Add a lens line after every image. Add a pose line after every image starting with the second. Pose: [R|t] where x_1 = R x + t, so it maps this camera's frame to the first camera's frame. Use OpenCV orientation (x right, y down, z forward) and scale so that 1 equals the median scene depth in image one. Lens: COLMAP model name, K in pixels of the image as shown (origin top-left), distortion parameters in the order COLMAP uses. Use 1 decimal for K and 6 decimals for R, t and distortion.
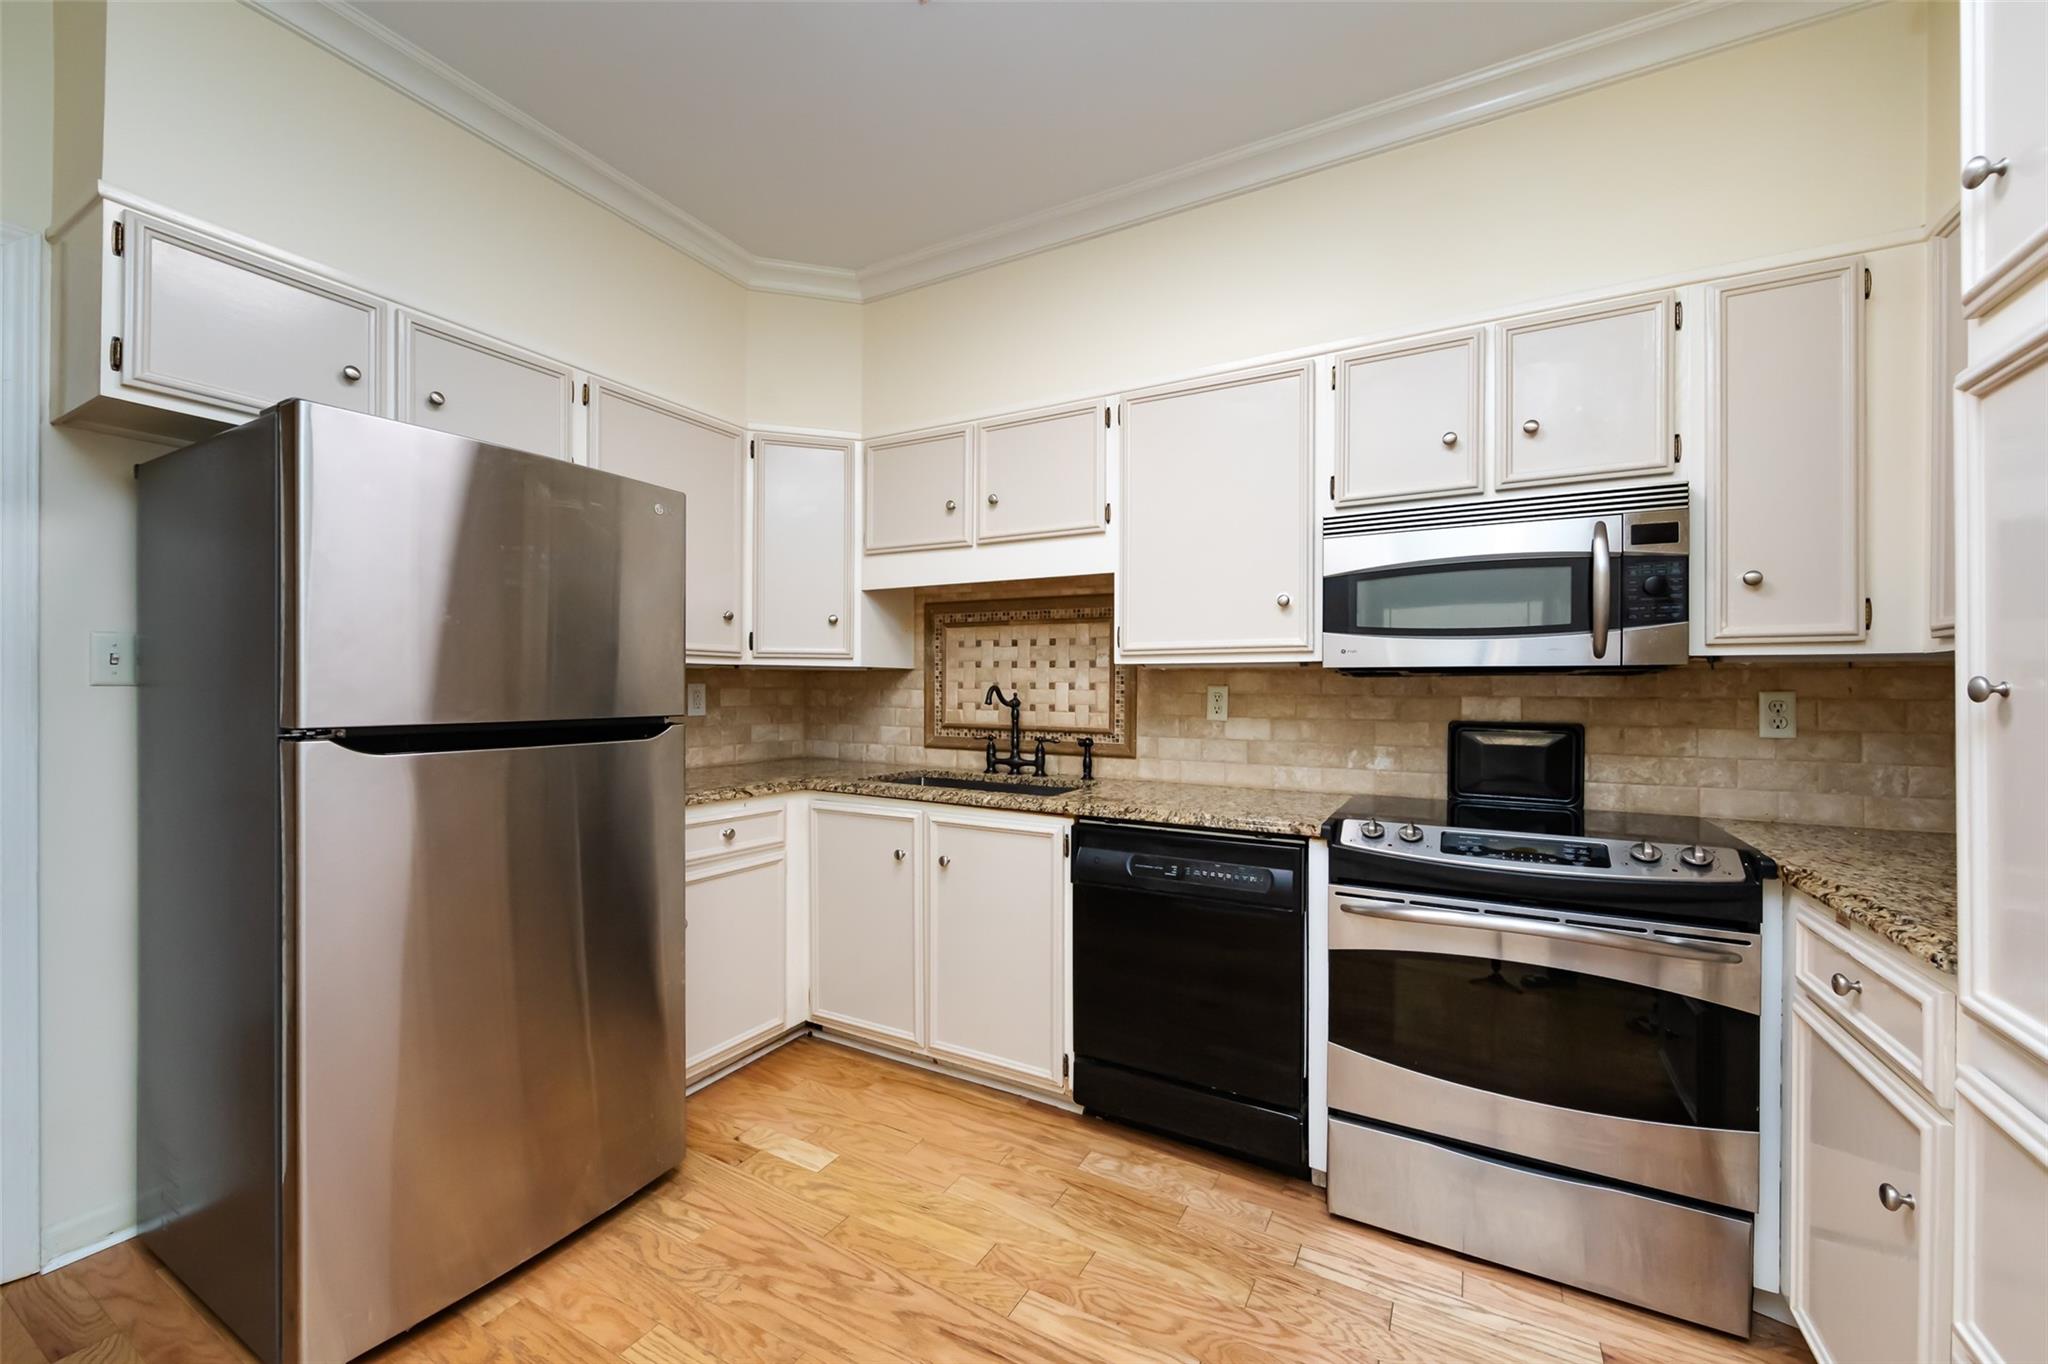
lens RADIAL K [[808.7, 0, 1029.4], [0, 808.7, 690.0], [0, 0, 1]] dist [-0.001935, -0.001446]
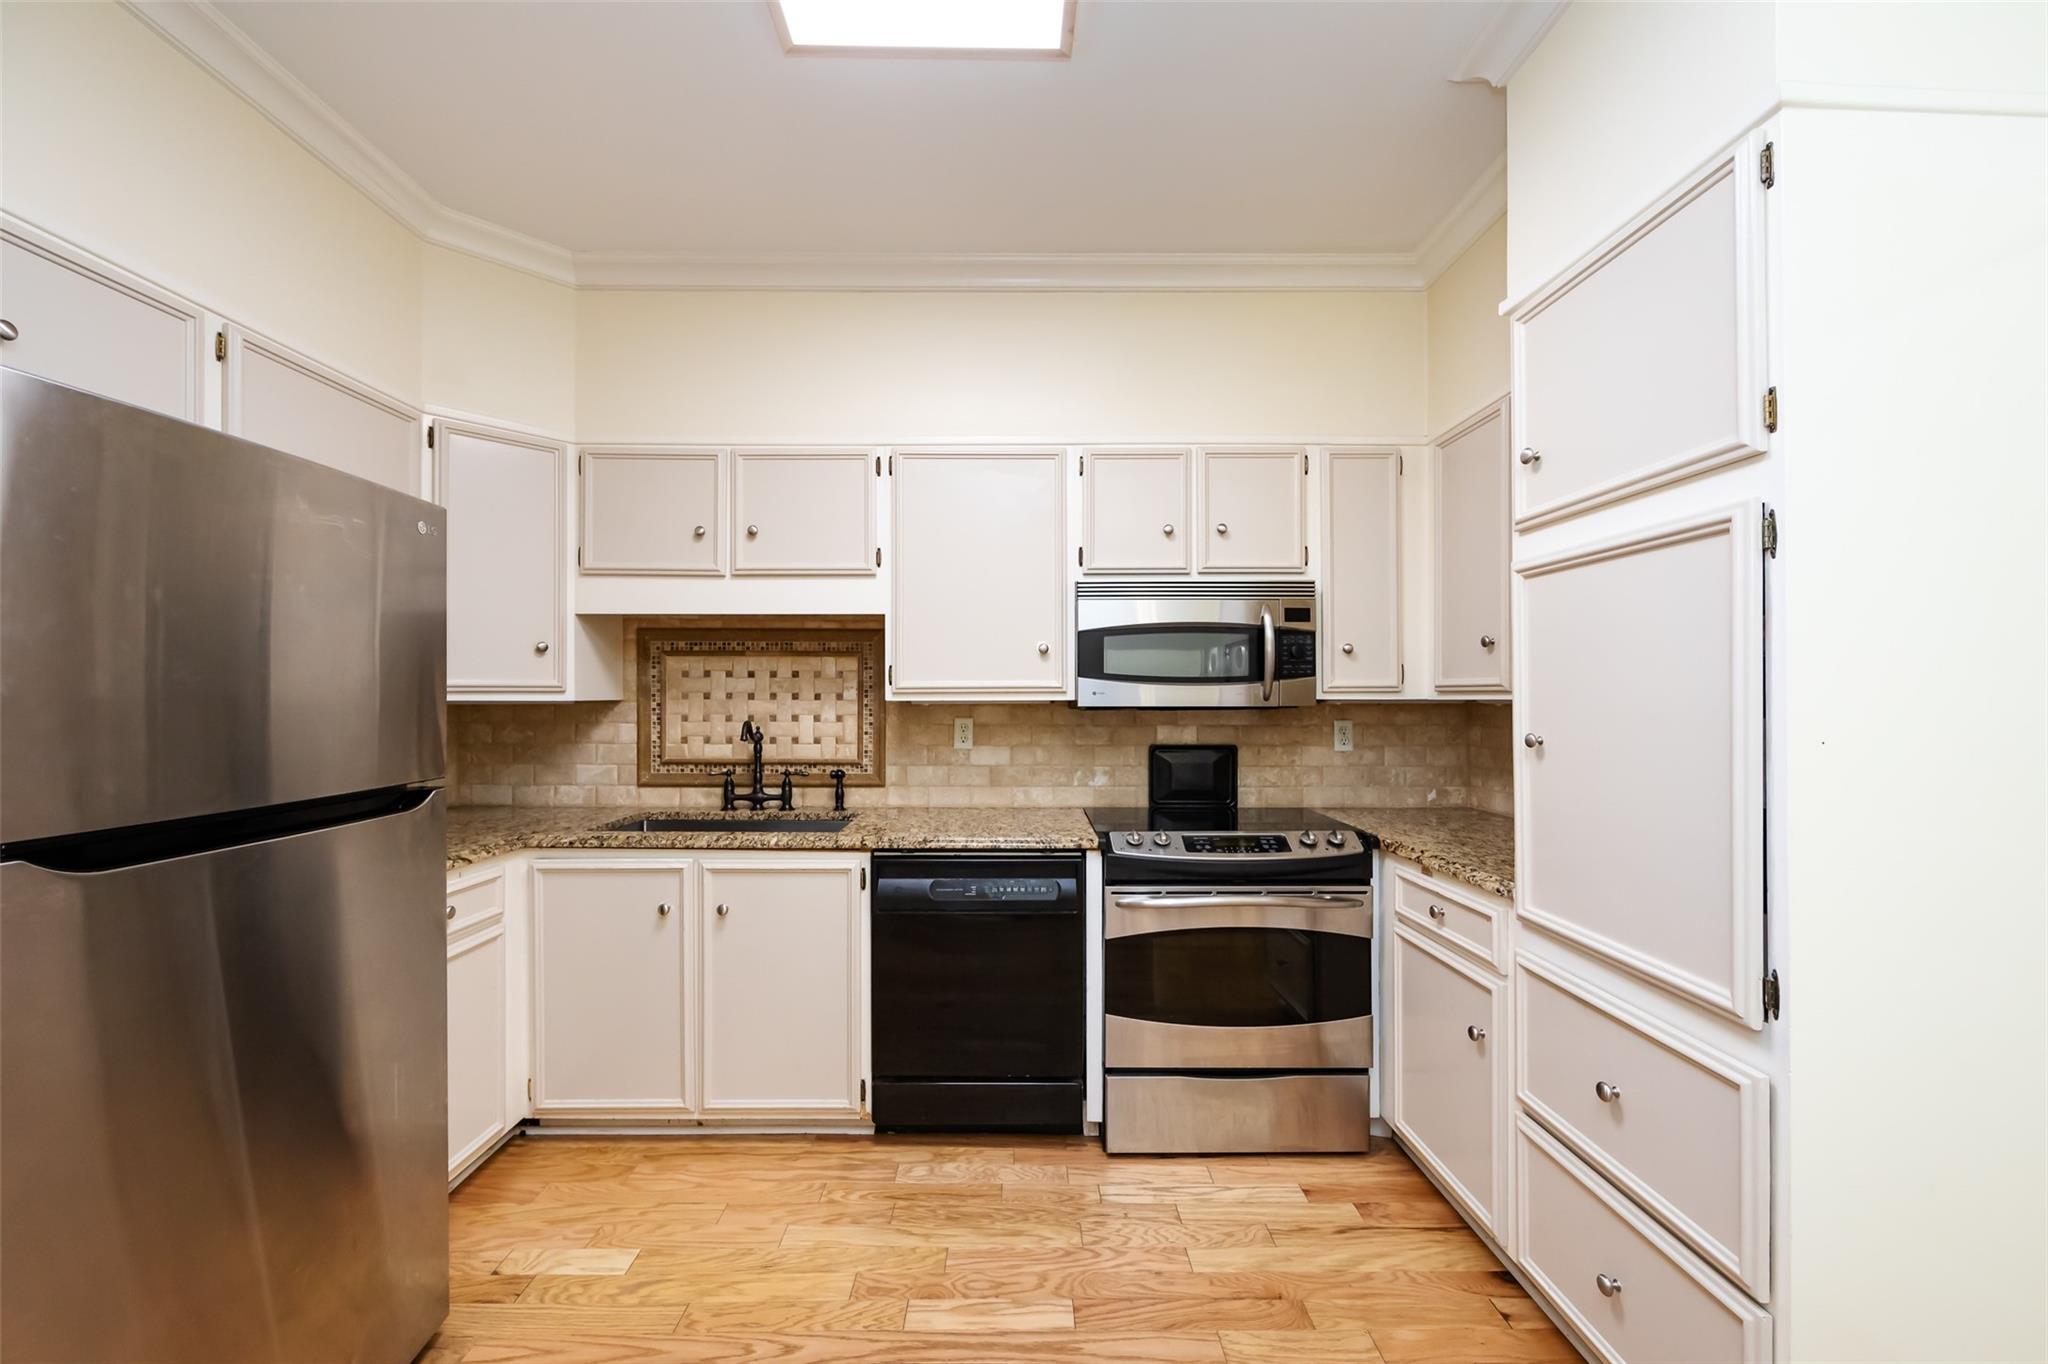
lens RADIAL K [[808.7, 0, 1028.5], [0, 808.7, 691.9], [0, 0, 1]] dist [-0.001935, -0.001446]
pose [[0.868046, -0.004363, 0.496465, -0.293929], [0.005576, 0.999984, -0.000961, -0.047540], [-0.496453, 0.003603, 0.868056, -0.009597]]
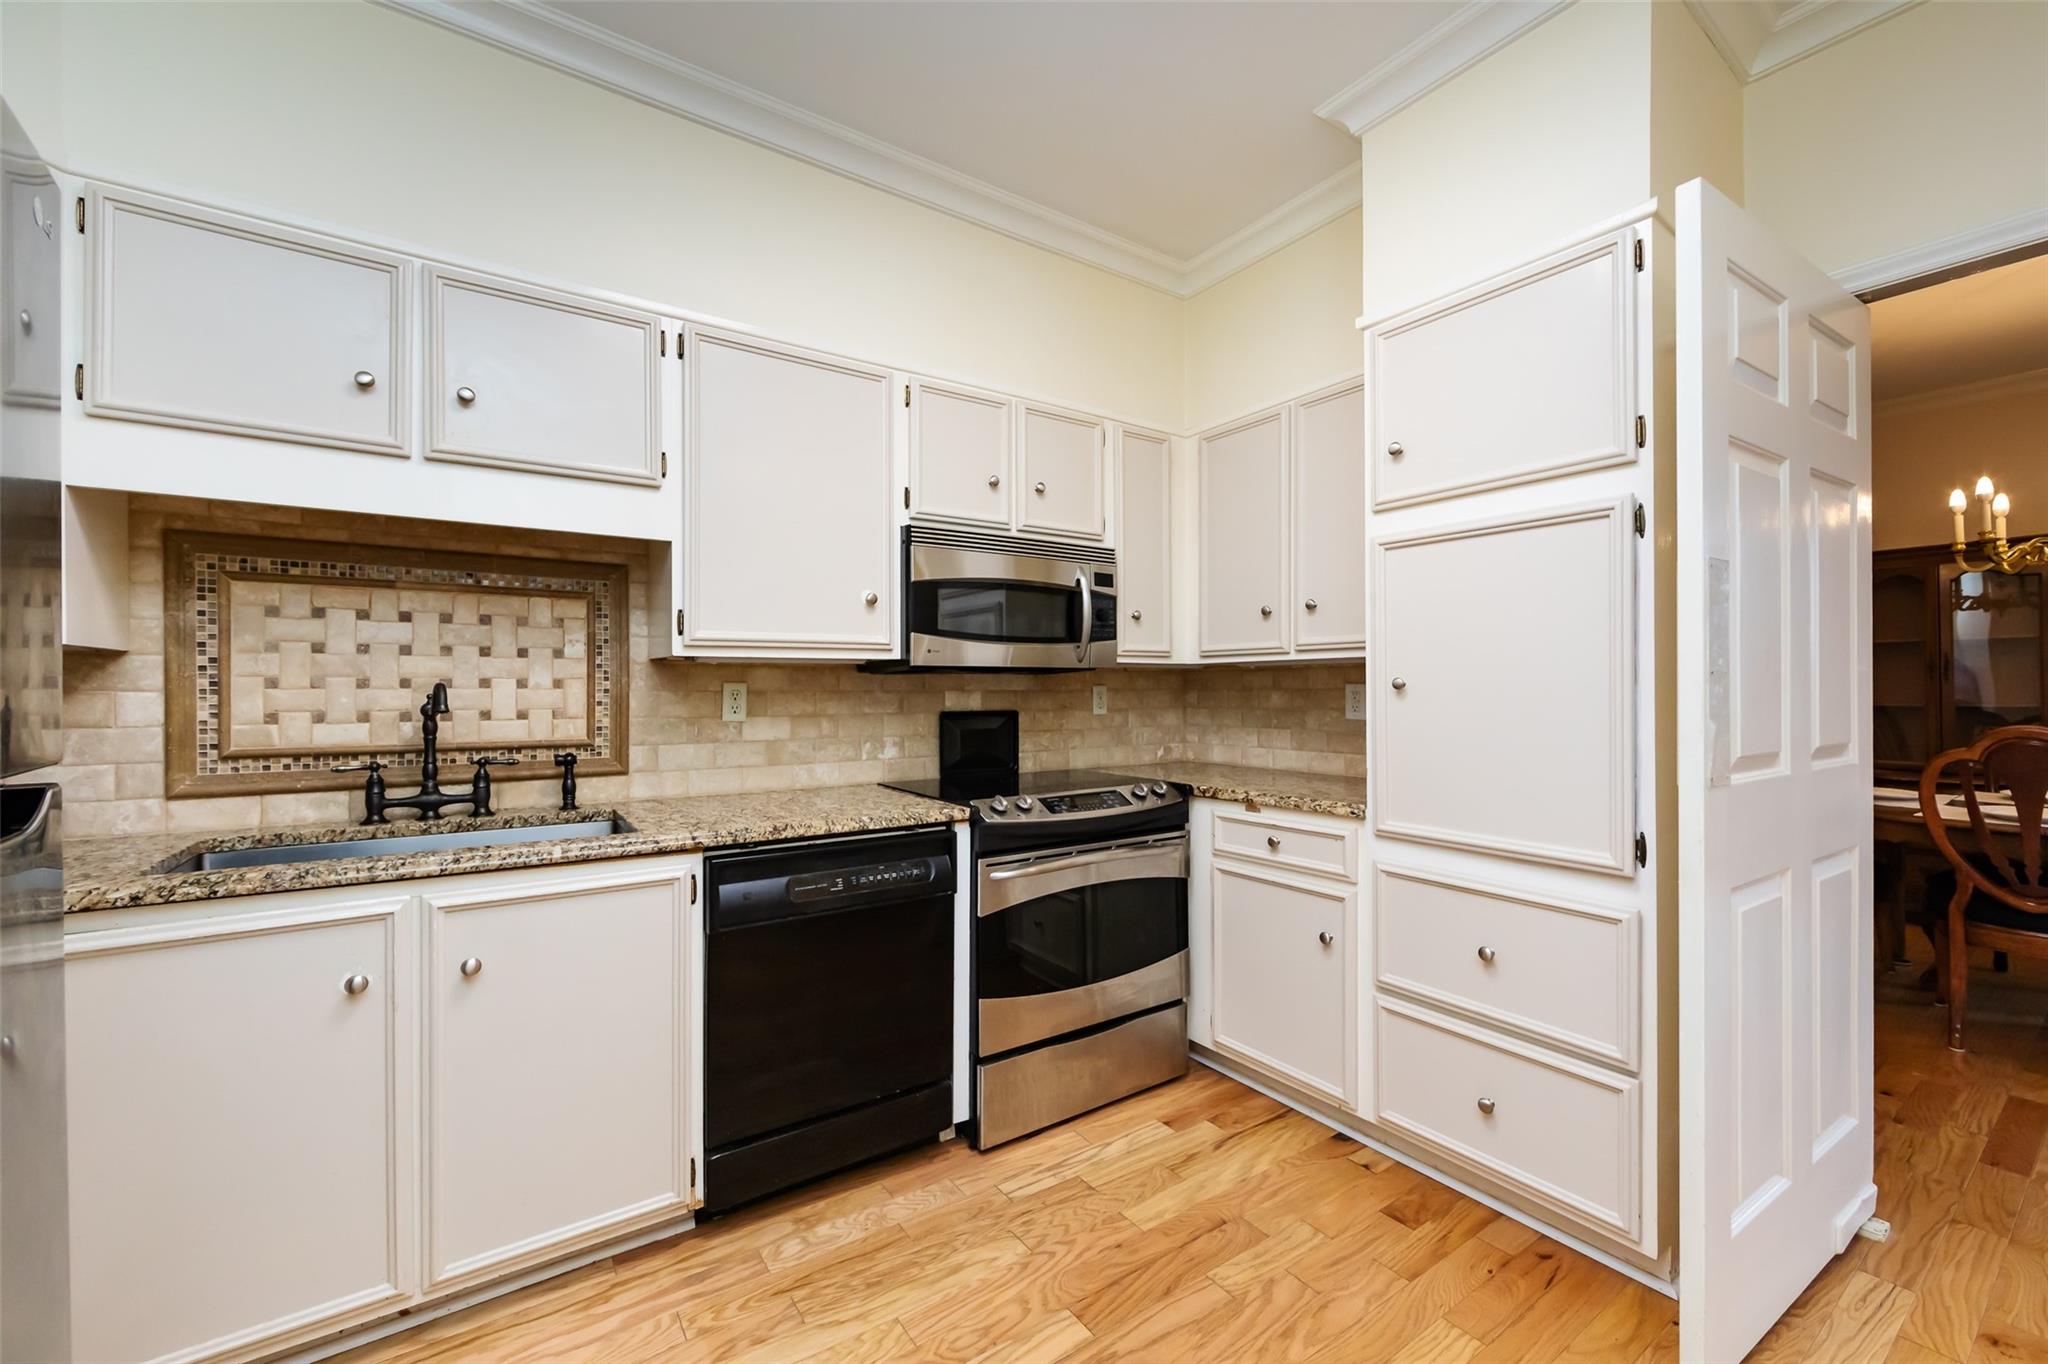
lens RADIAL K [[808.7, 0, 1027.5], [0, 808.7, 688.3], [0, 0, 1]] dist [-0.001935, -0.001446]
pose [[0.444573, -0.008839, 0.895699, -0.519701], [0.005936, 0.999958, 0.006922, -0.003987], [-0.895723, 0.002240, 0.444607, 0.380210]]
